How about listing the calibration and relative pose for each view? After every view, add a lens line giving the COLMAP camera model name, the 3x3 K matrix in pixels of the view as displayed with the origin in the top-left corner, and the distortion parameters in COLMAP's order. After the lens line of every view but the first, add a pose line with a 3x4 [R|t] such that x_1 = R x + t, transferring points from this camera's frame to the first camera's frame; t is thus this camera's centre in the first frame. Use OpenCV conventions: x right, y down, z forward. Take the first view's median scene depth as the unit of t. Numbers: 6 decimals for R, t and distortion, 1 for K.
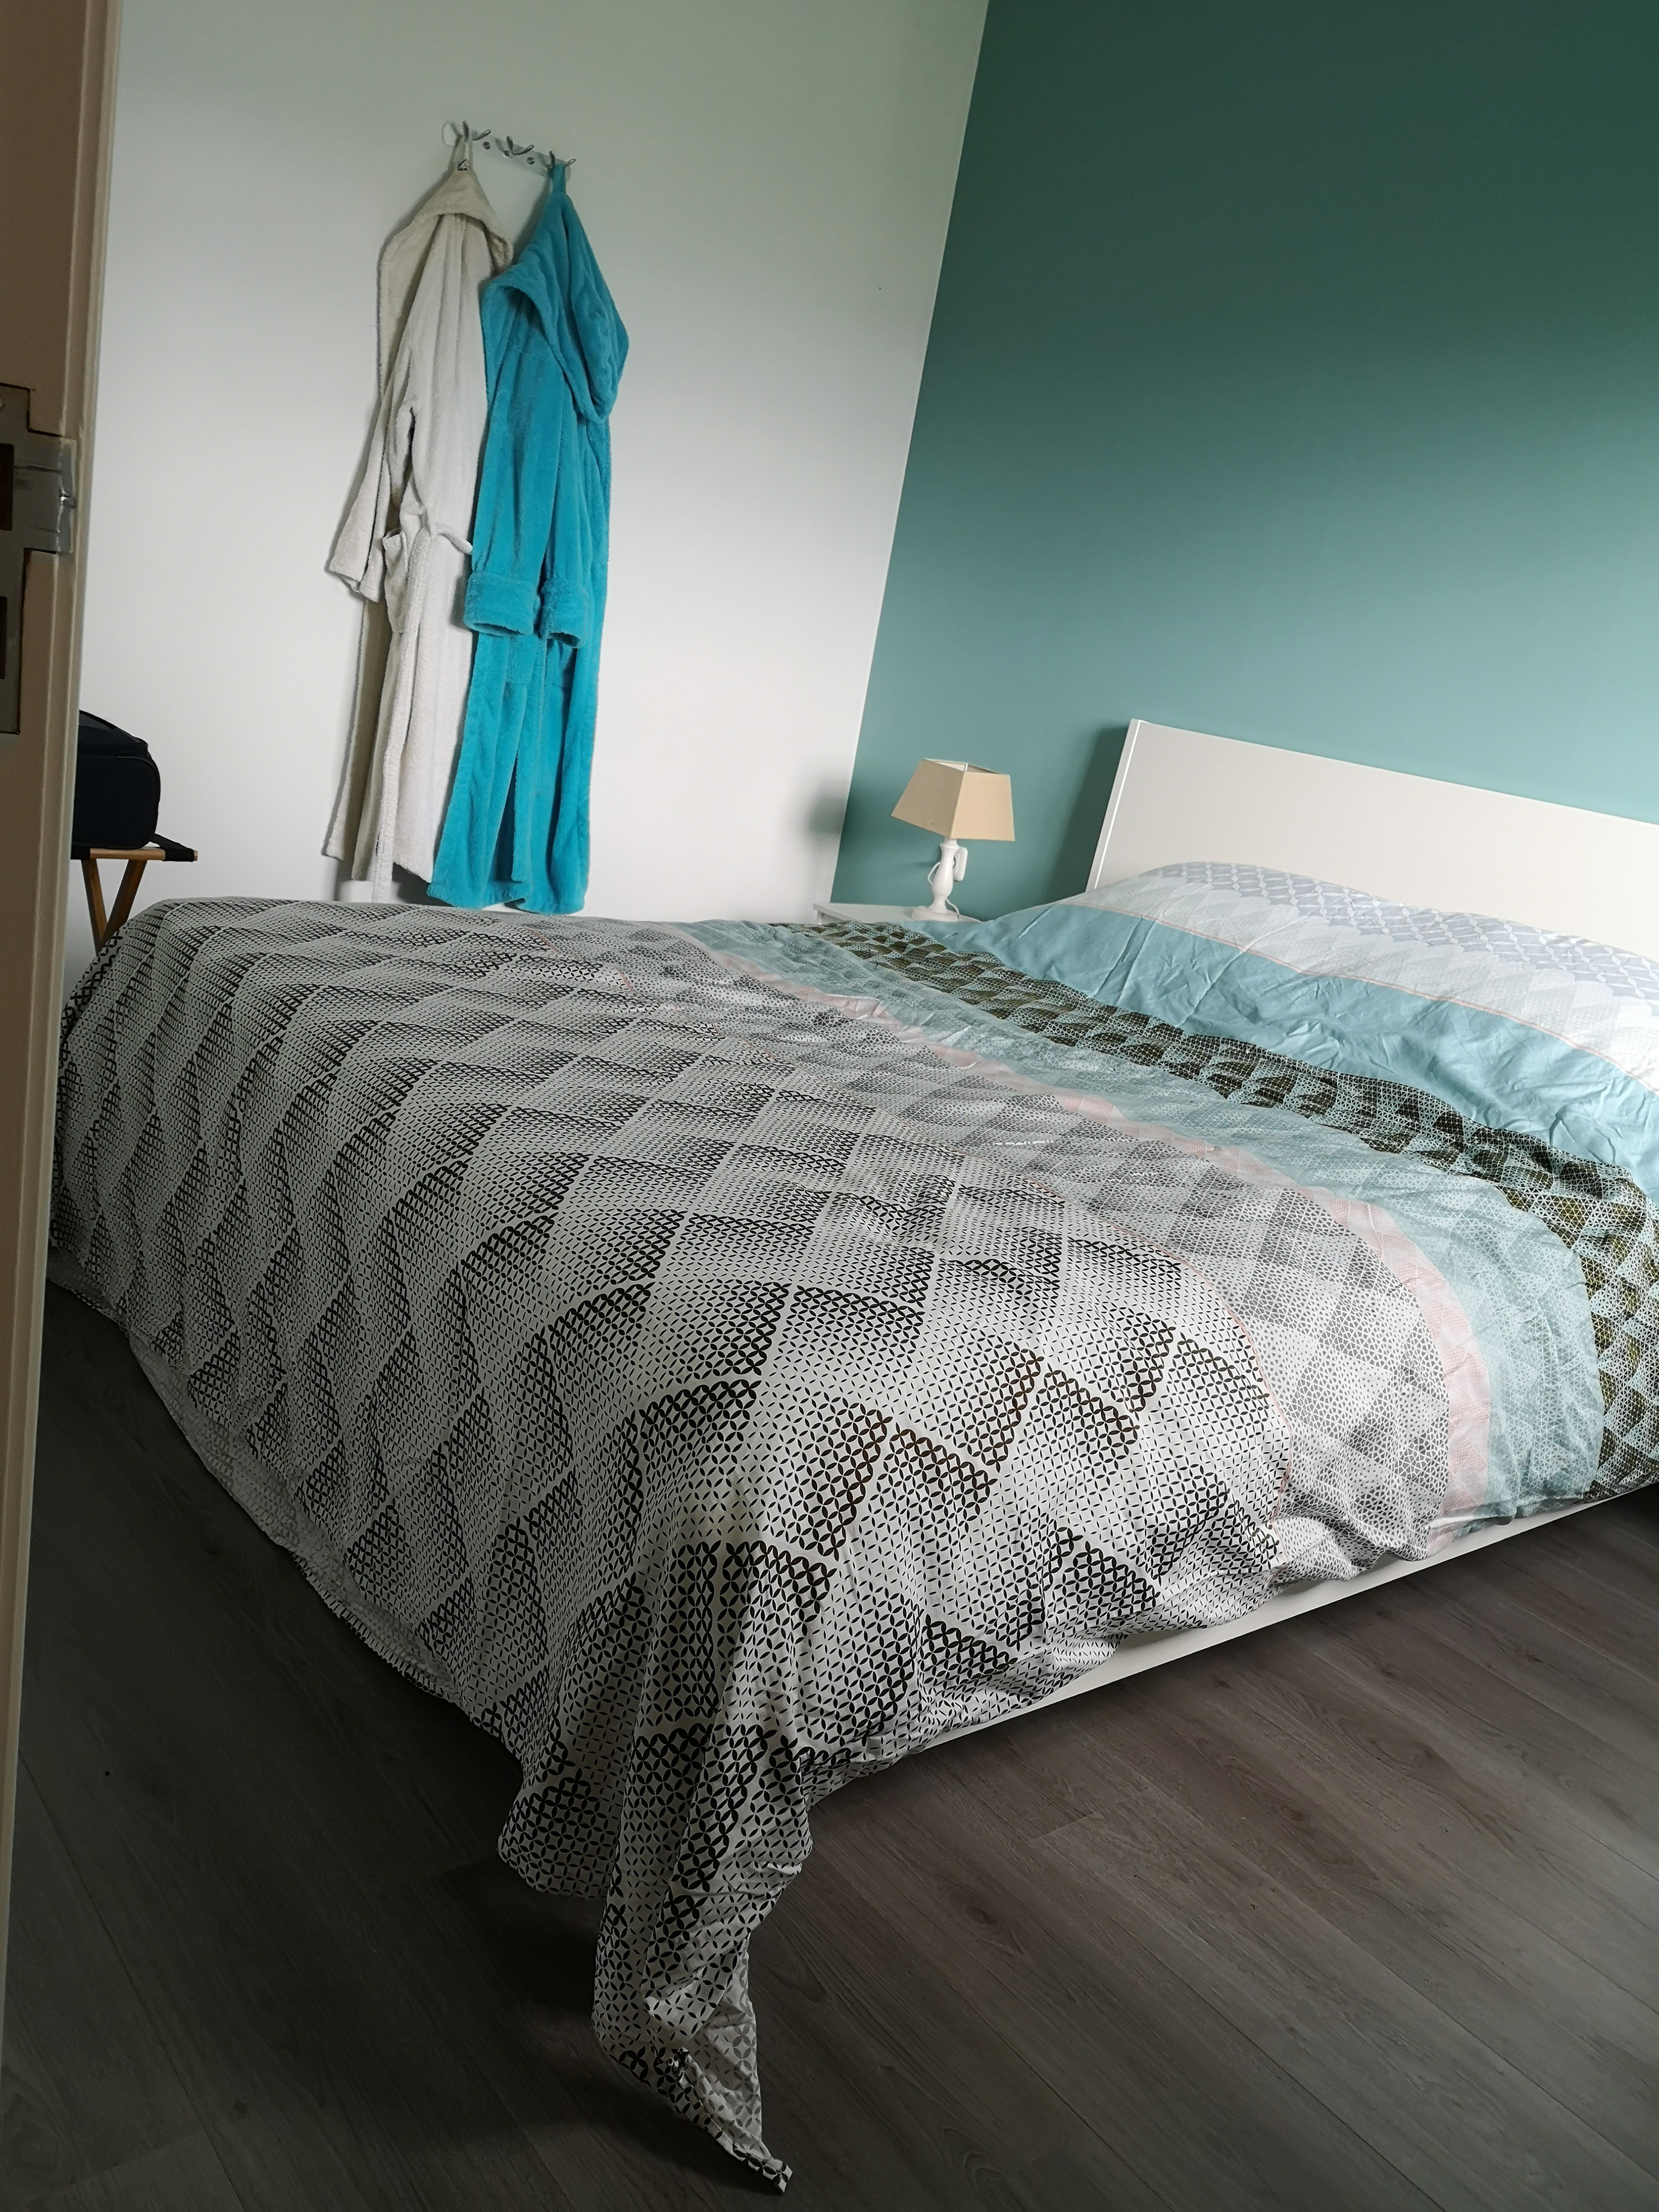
lens RADIAL K [[1704.8, 0, 829.5], [0, 1704.8, 1106.0], [0, 0, 1]] dist [0.085084, -0.260355]
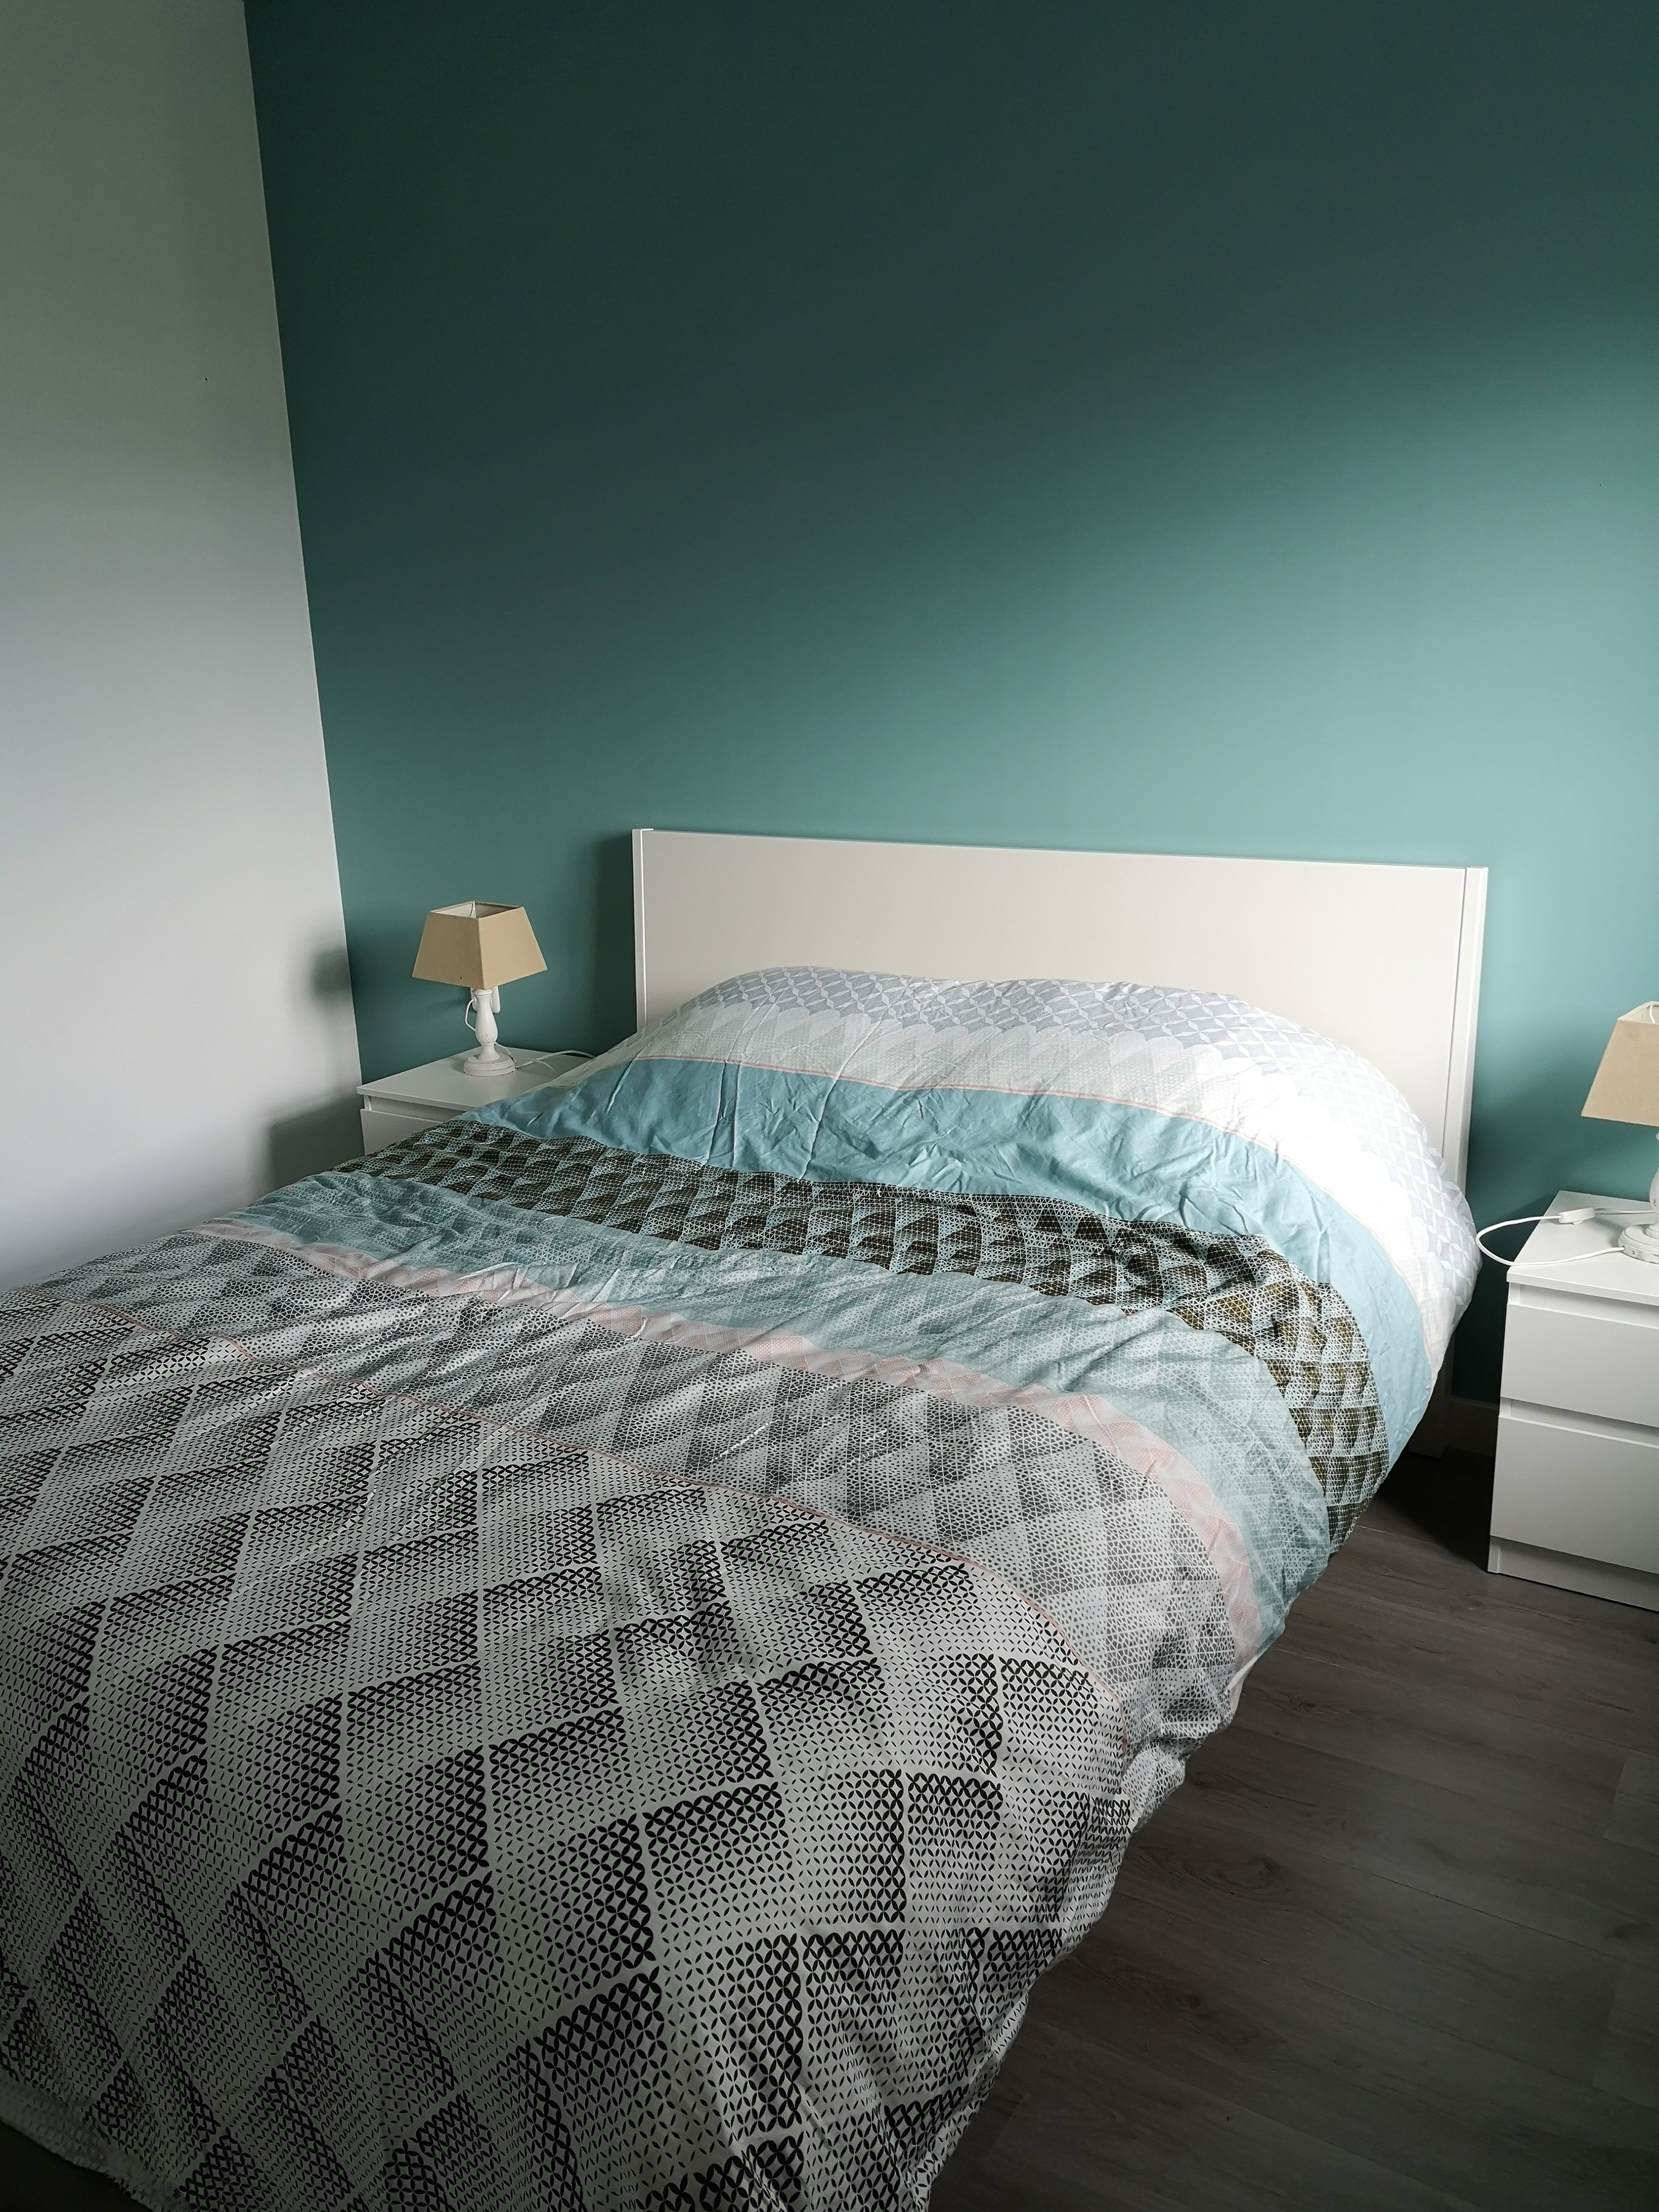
lens RADIAL K [[1710.7, 0, 829.5], [0, 1710.7, 1106.0], [0, 0, 1]] dist [0.095793, -0.232350]
pose [[0.922675, -0.281251, 0.263760, -0.038084], [0.273993, 0.959552, 0.064713, -0.173063], [-0.271292, 0.012560, 0.962415, 0.042972]]
